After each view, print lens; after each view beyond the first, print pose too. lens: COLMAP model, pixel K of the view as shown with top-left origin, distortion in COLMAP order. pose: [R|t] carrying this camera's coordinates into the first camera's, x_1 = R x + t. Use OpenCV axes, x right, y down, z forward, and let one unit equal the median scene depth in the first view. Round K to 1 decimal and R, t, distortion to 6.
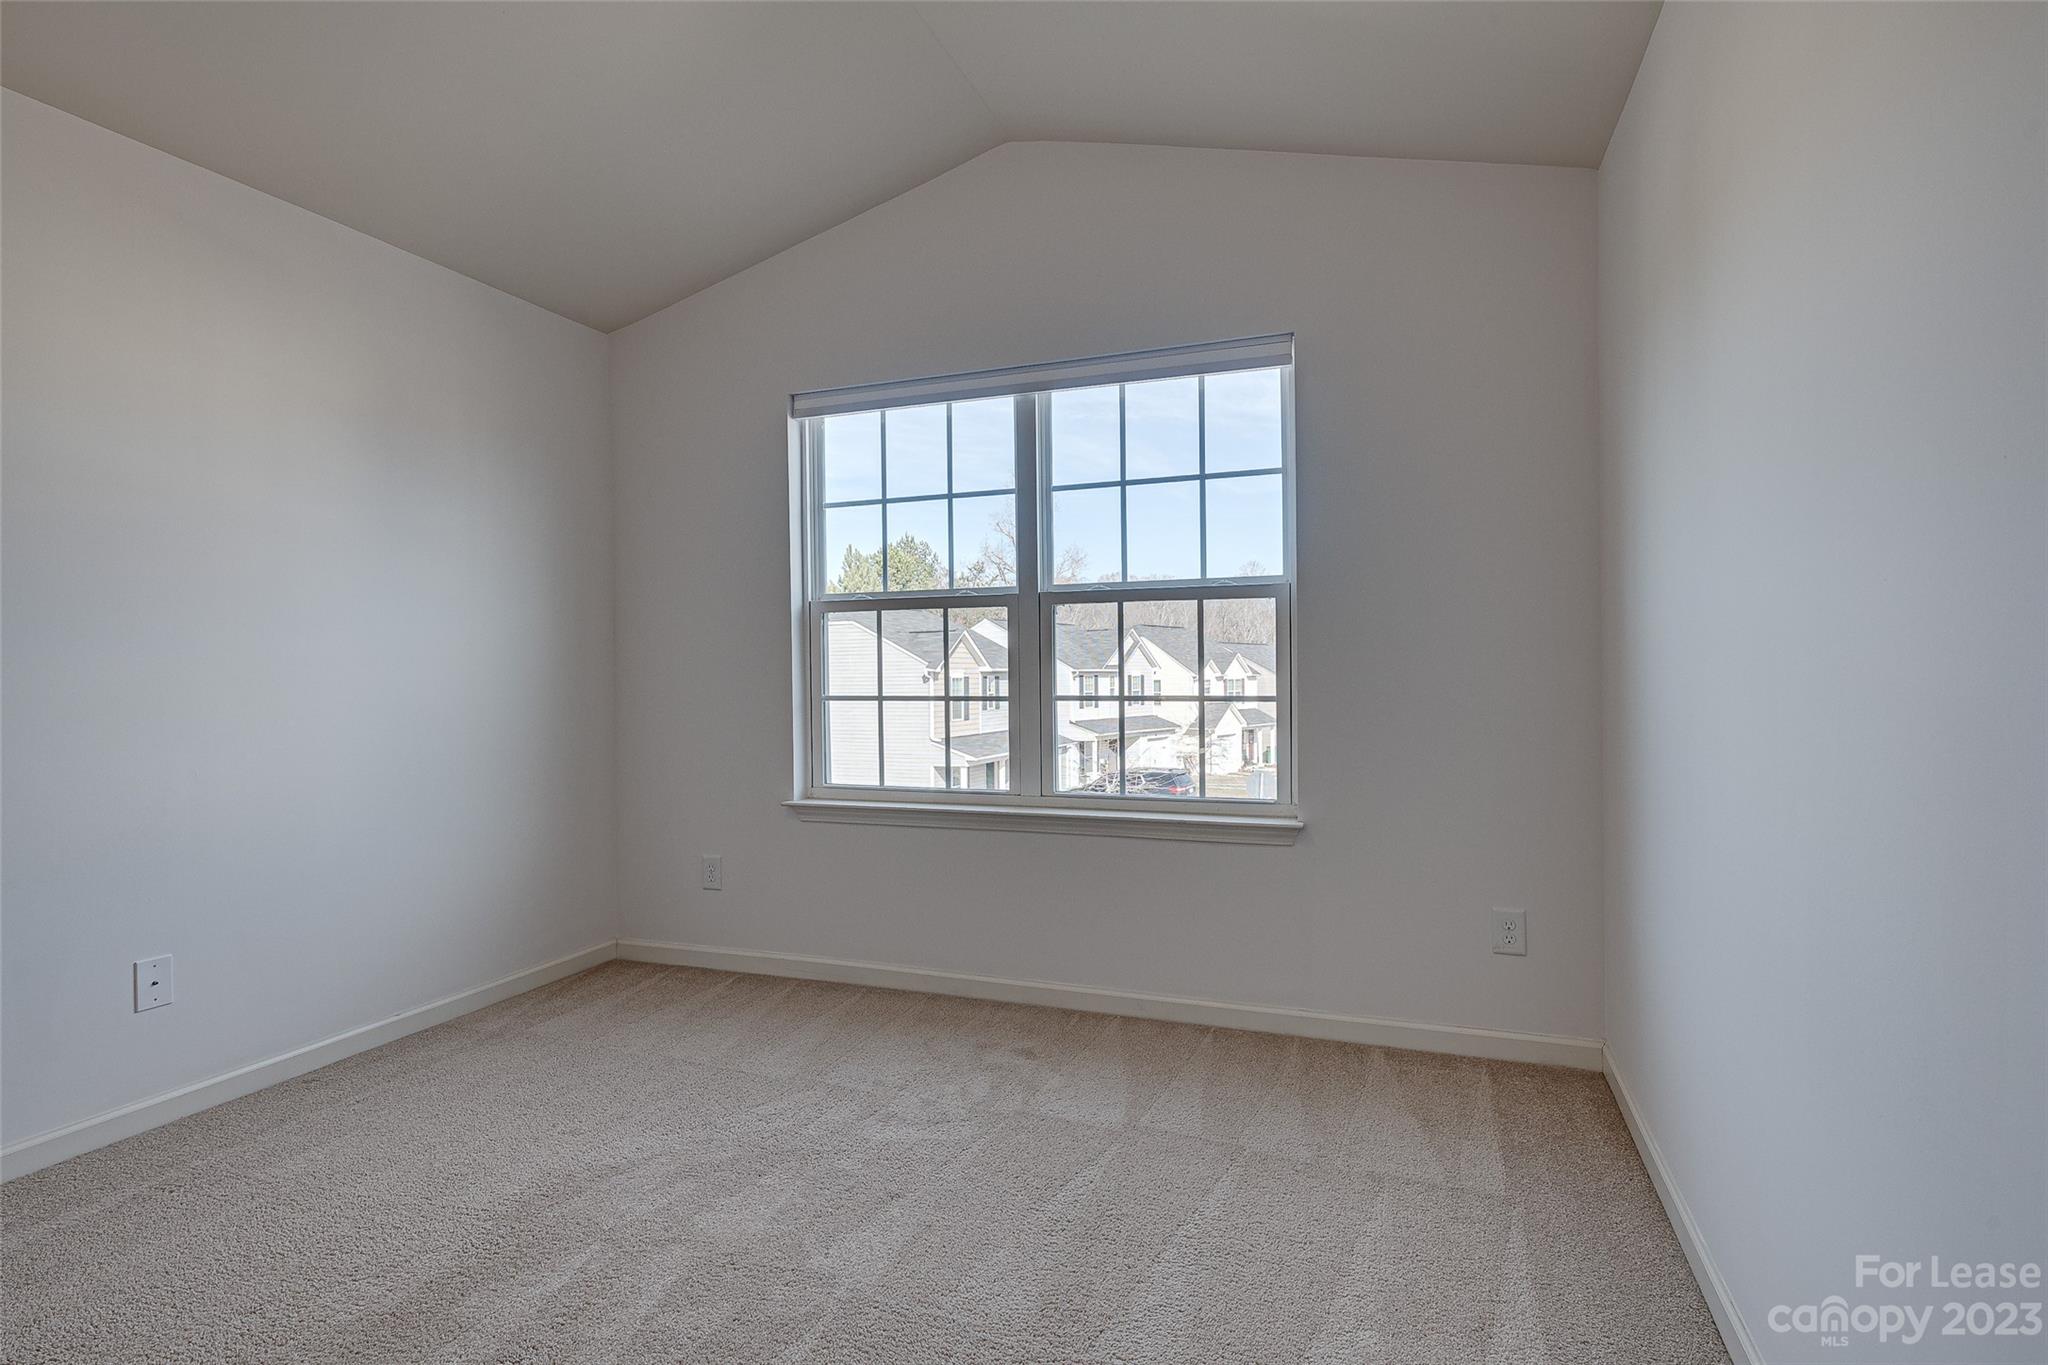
lens RADIAL K [[1016.5, 0, 1028.7], [0, 1016.5, 674.1], [0, 0, 1]] dist [0.019316, -0.010451]
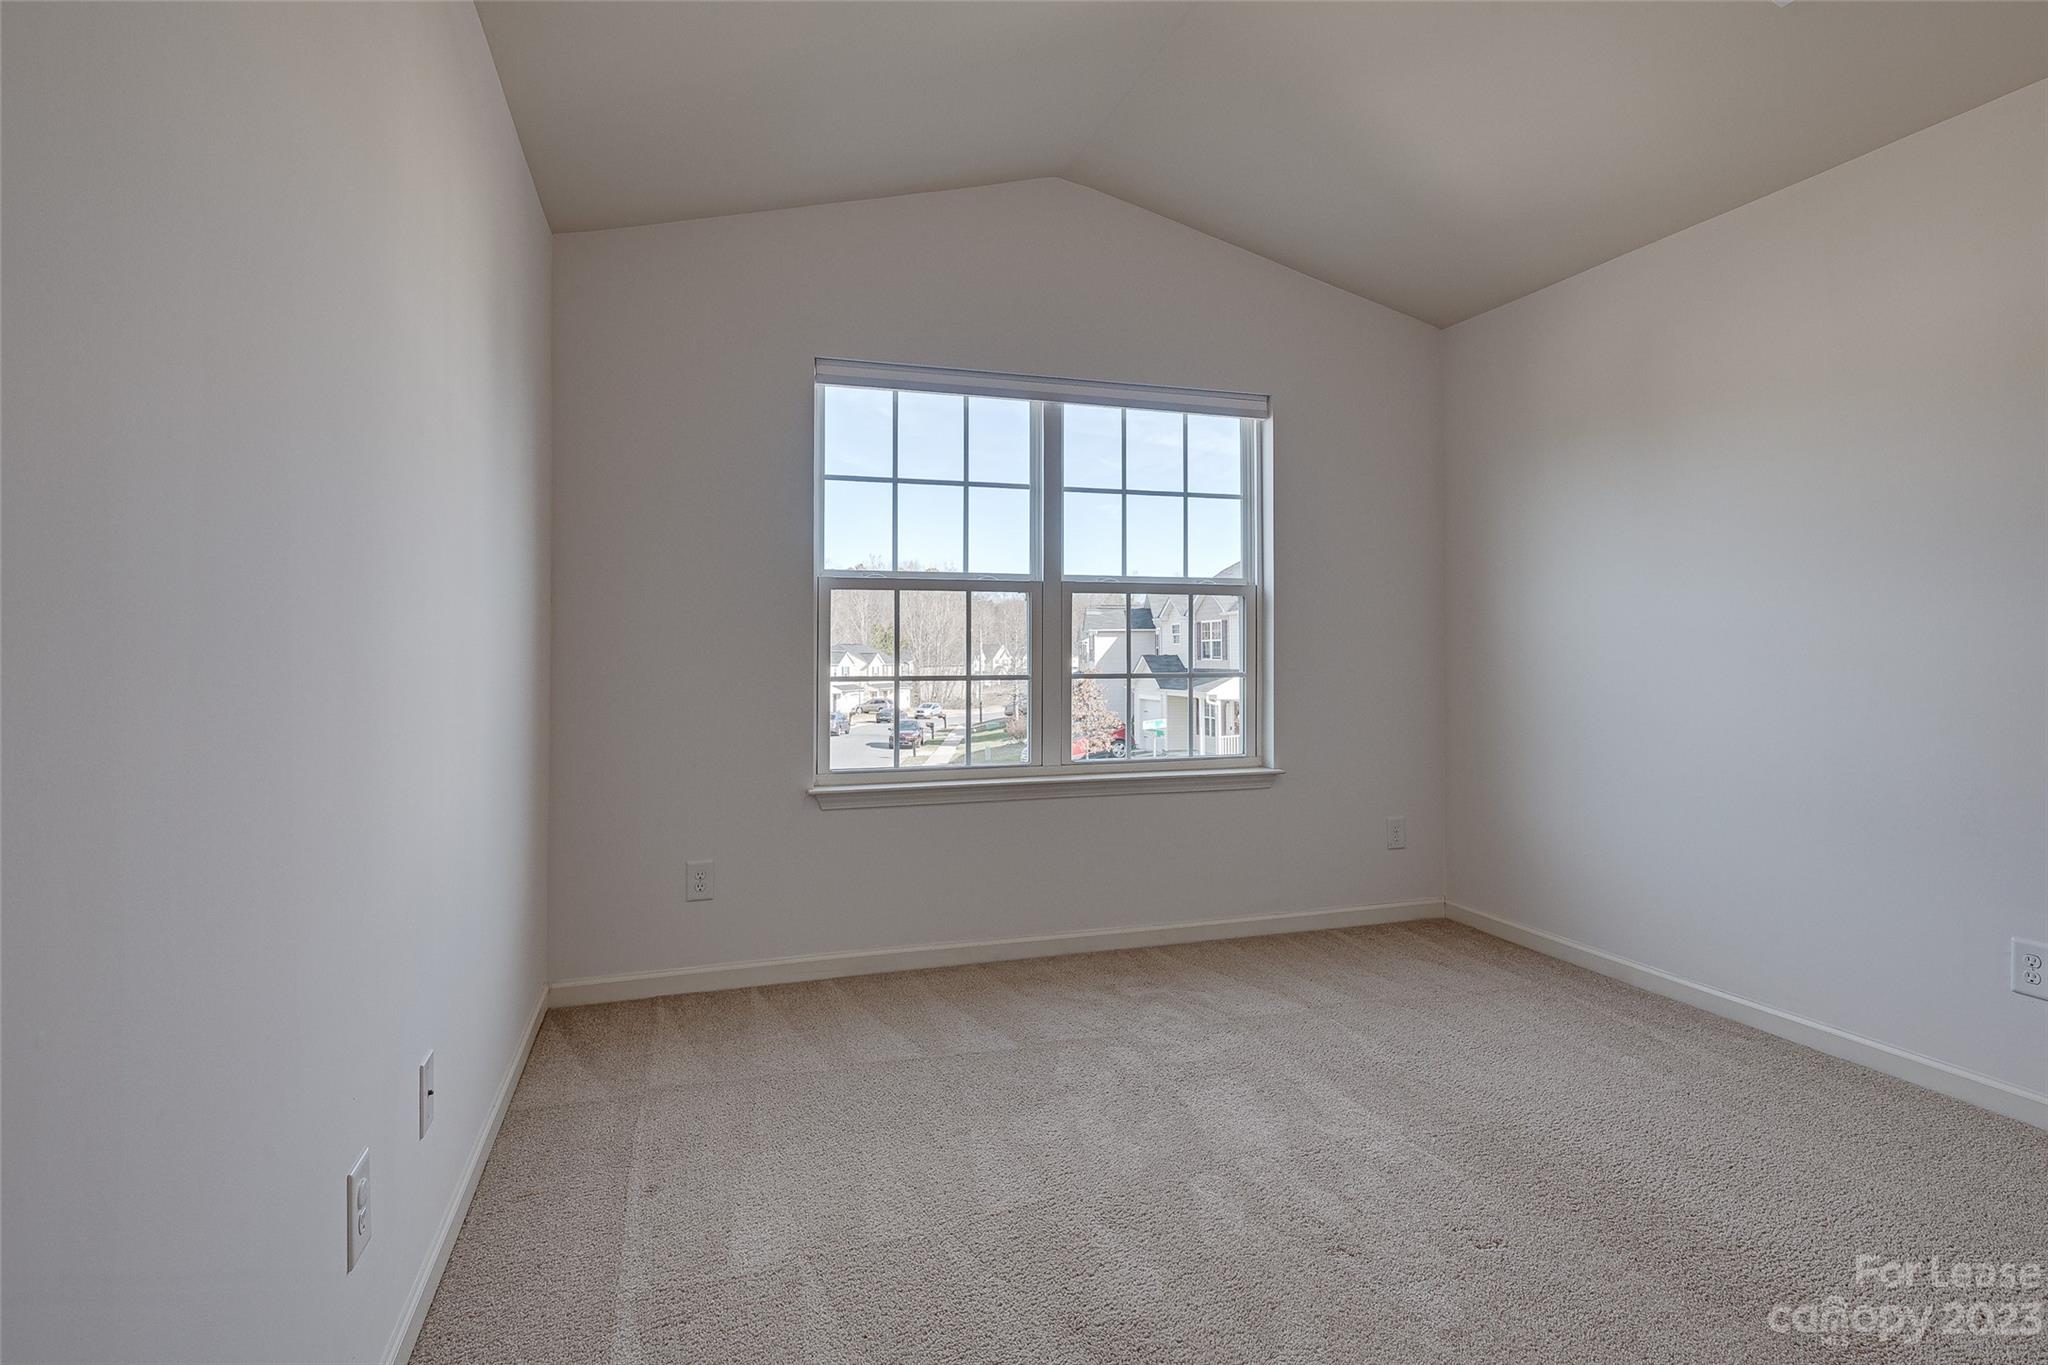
lens RADIAL K [[1016.5, 0, 1034.1], [0, 1016.5, 633.5], [0, 0, 1]] dist [0.019316, -0.010451]
pose [[0.782356, 0.021602, 0.622457, -0.683890], [0.000359, 0.999383, -0.035134, 0.015523], [-0.622832, 0.027710, 0.781865, 0.145423]]
